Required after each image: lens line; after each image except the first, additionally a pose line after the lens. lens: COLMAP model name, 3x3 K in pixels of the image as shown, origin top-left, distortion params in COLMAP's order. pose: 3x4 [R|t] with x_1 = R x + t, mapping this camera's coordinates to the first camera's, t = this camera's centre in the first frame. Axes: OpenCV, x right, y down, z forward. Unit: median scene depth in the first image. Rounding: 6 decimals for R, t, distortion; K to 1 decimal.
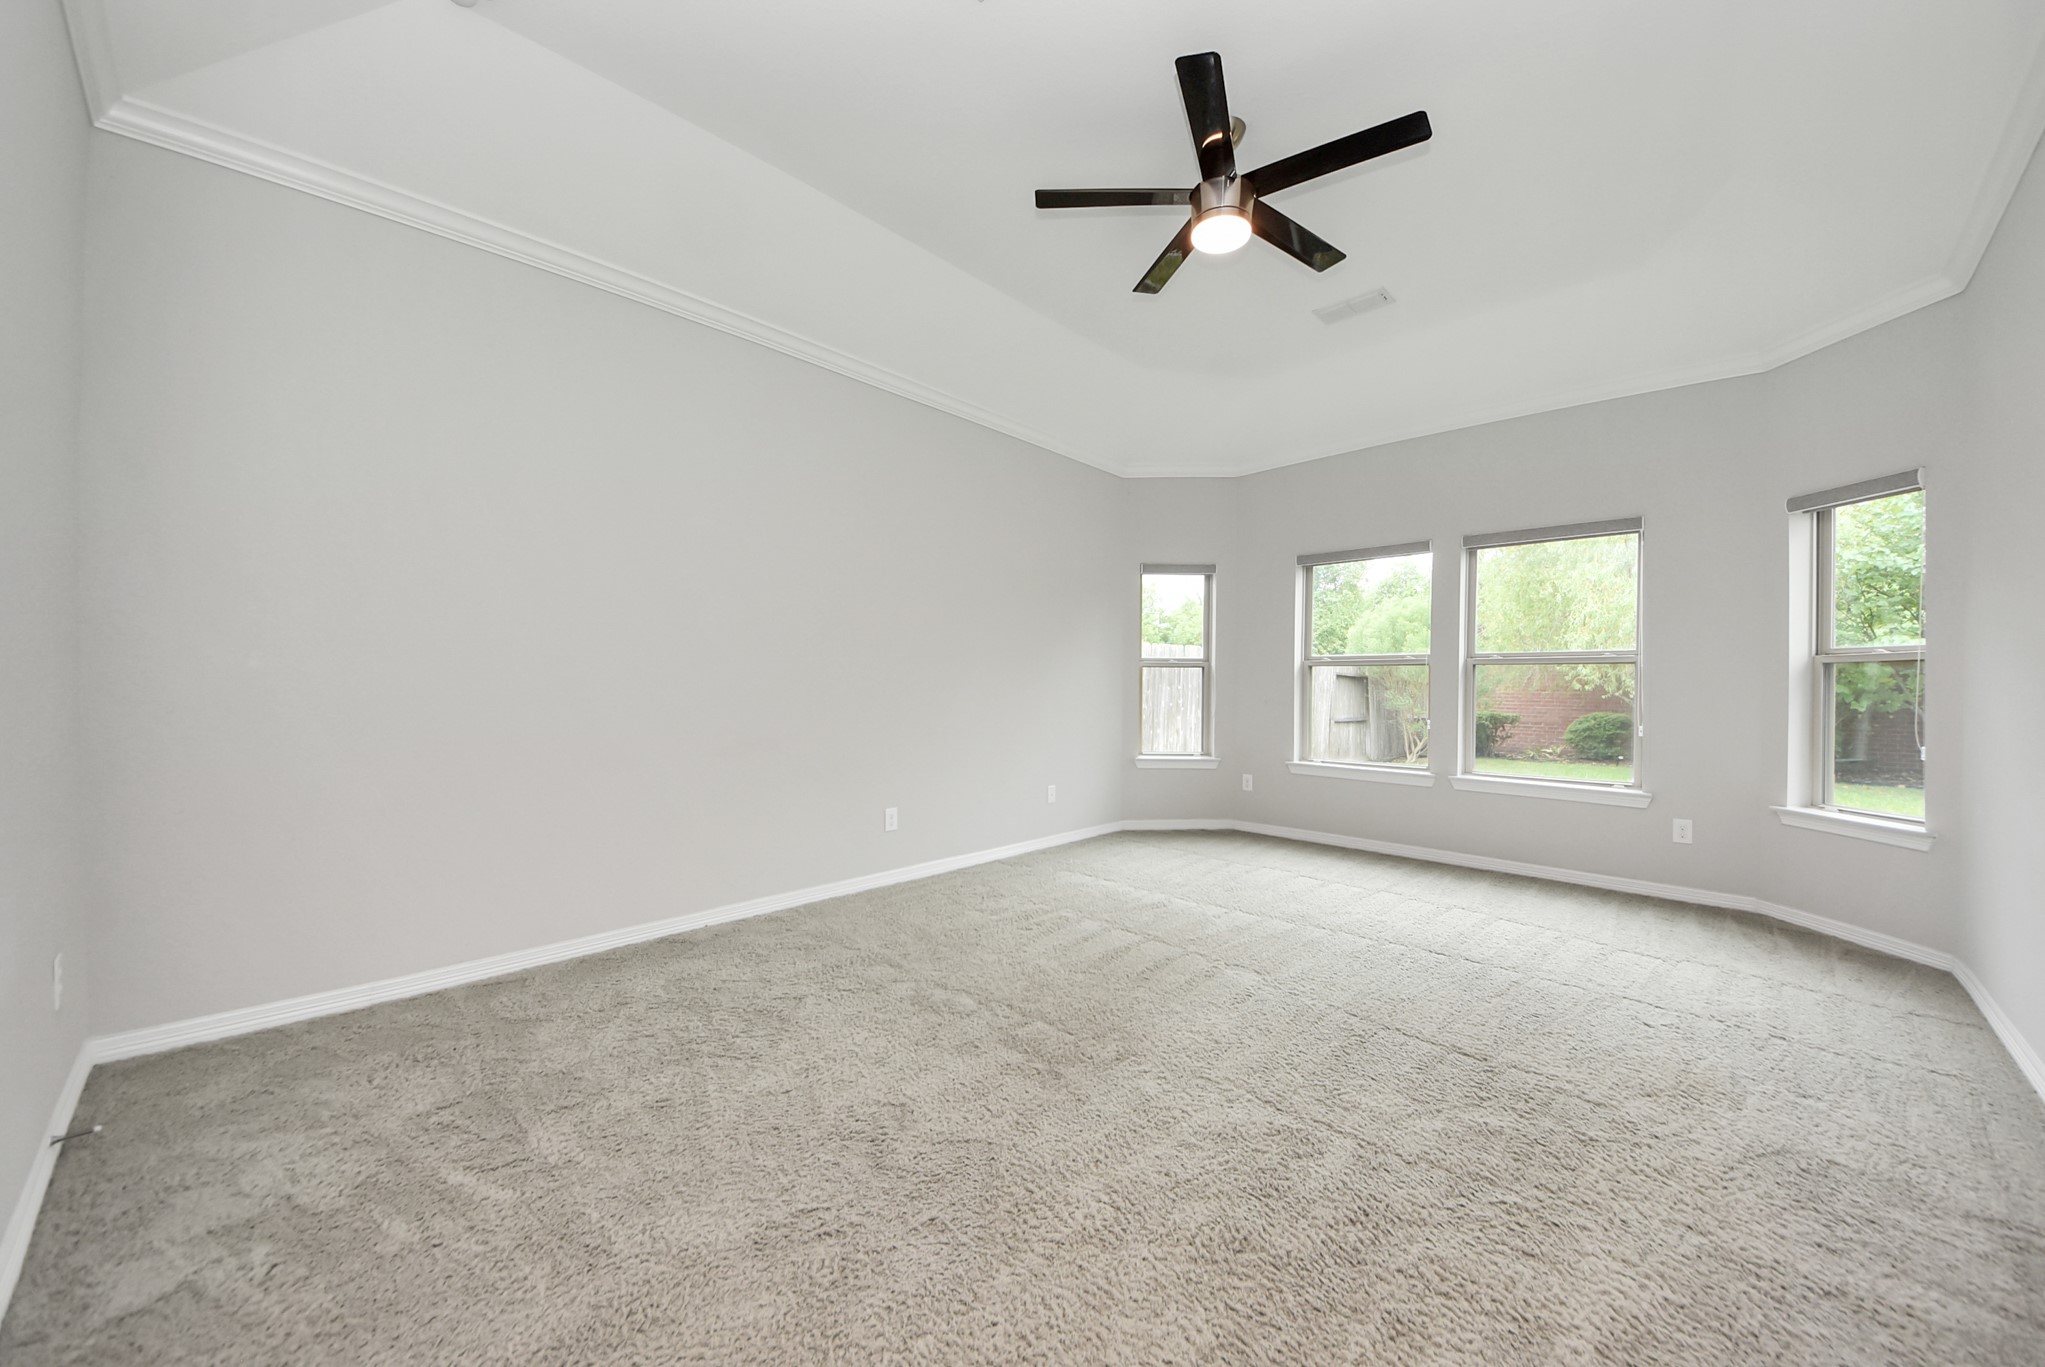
lens RADIAL K [[748.0, 0, 1016.6], [0, 748.0, 672.3], [0, 0, 1]] dist [-0.000513, -0.000122]
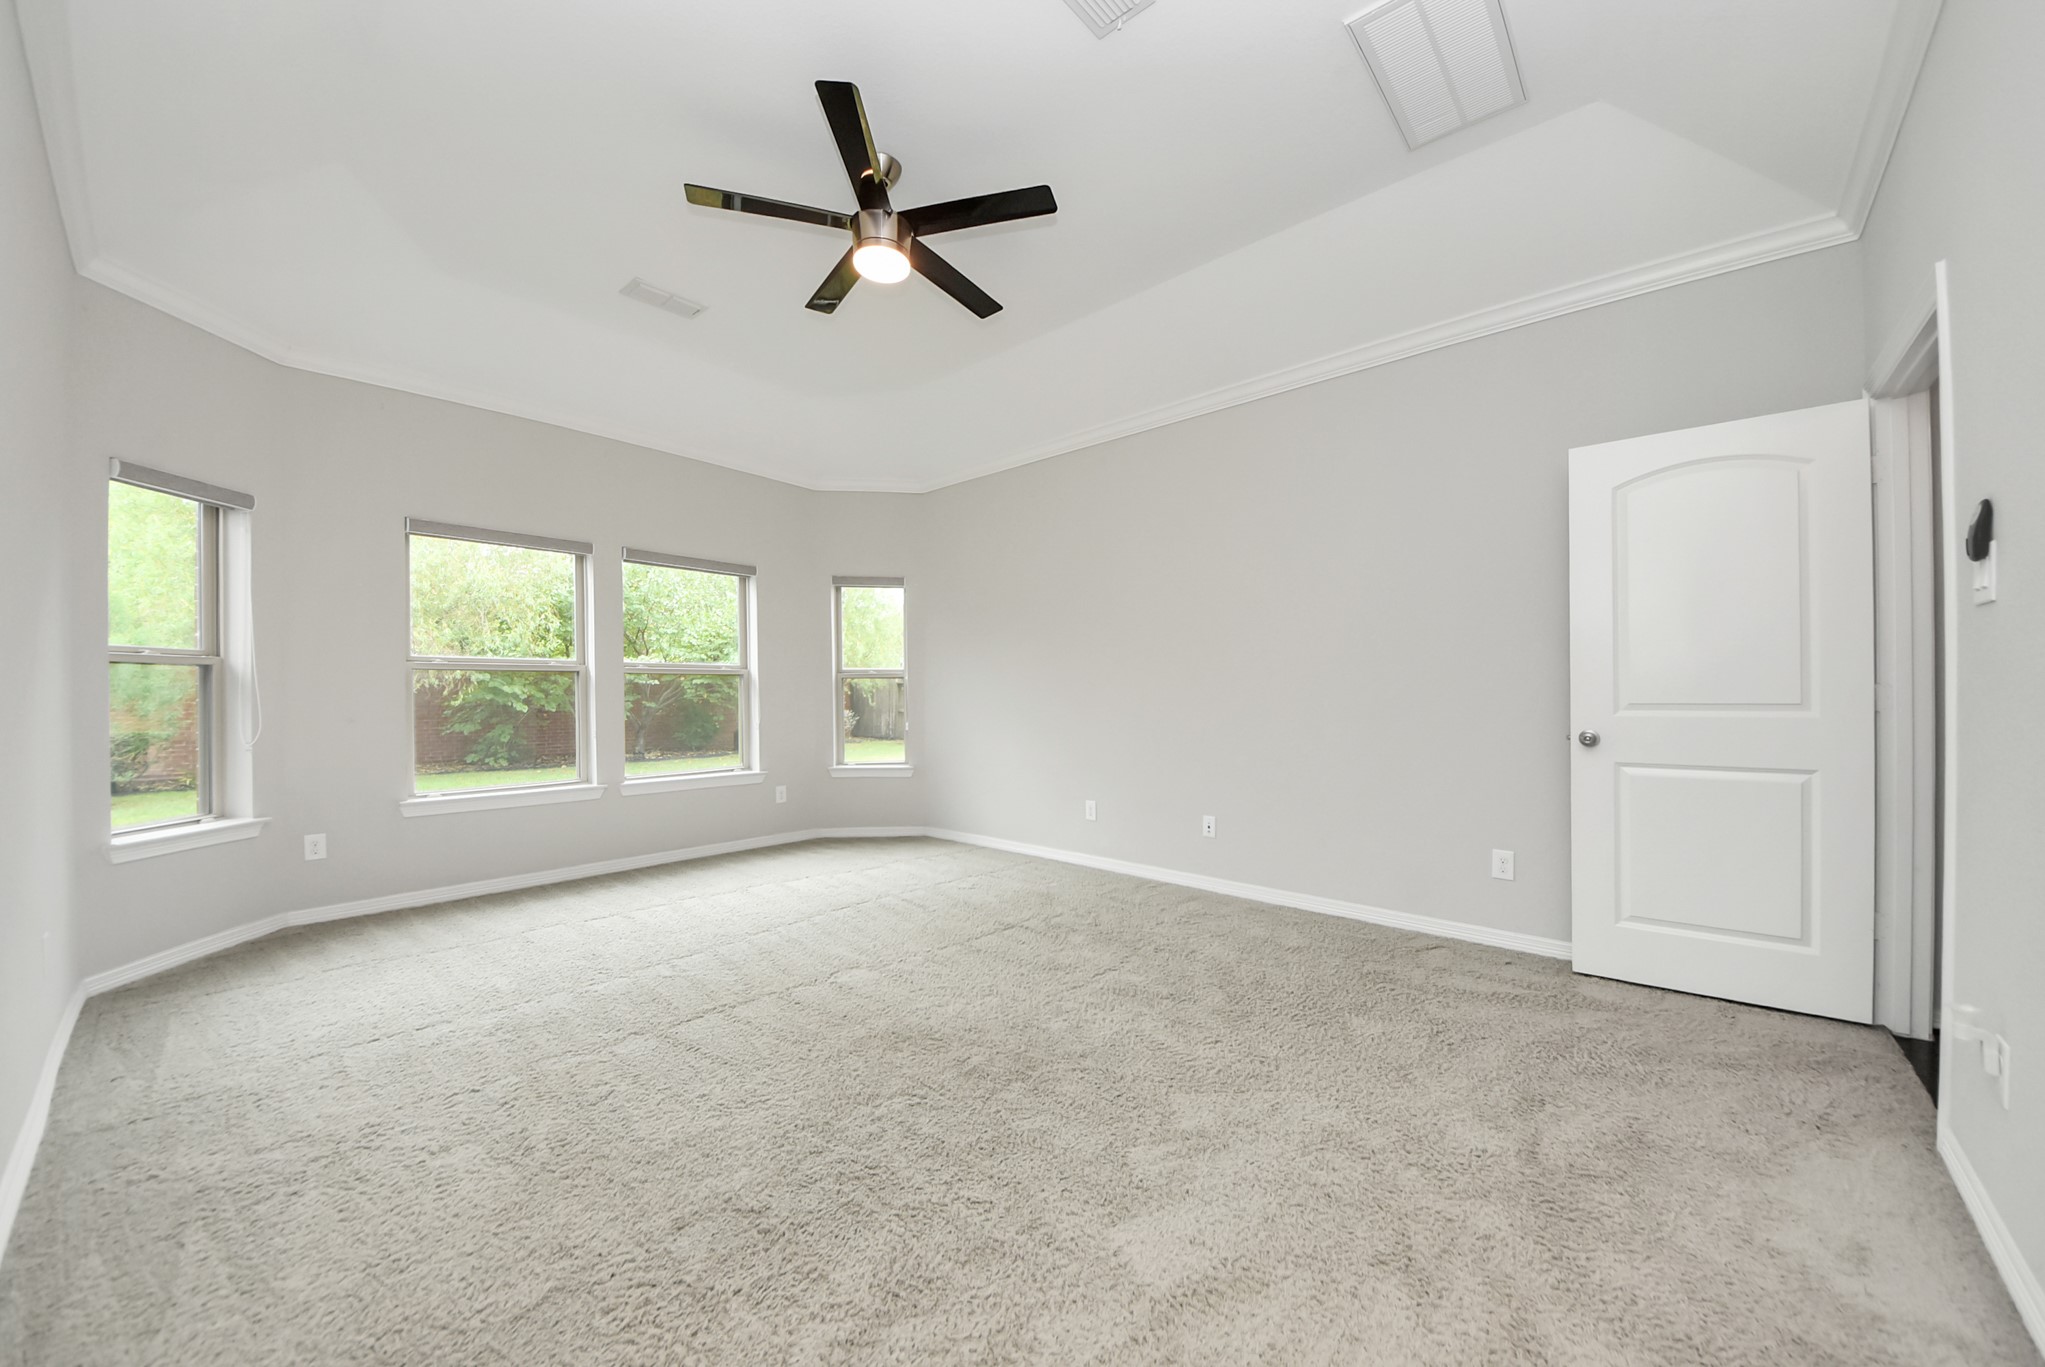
lens RADIAL K [[736.3, 0, 1027.3], [0, 736.3, 692.6], [0, 0, 1]] dist [0.001135, 0.000005]
pose [[-0.048595, -0.008739, 0.998780, -0.668740], [-0.003567, 0.999957, 0.008576, 0.002751], [-0.998812, -0.003146, -0.048624, 0.745592]]
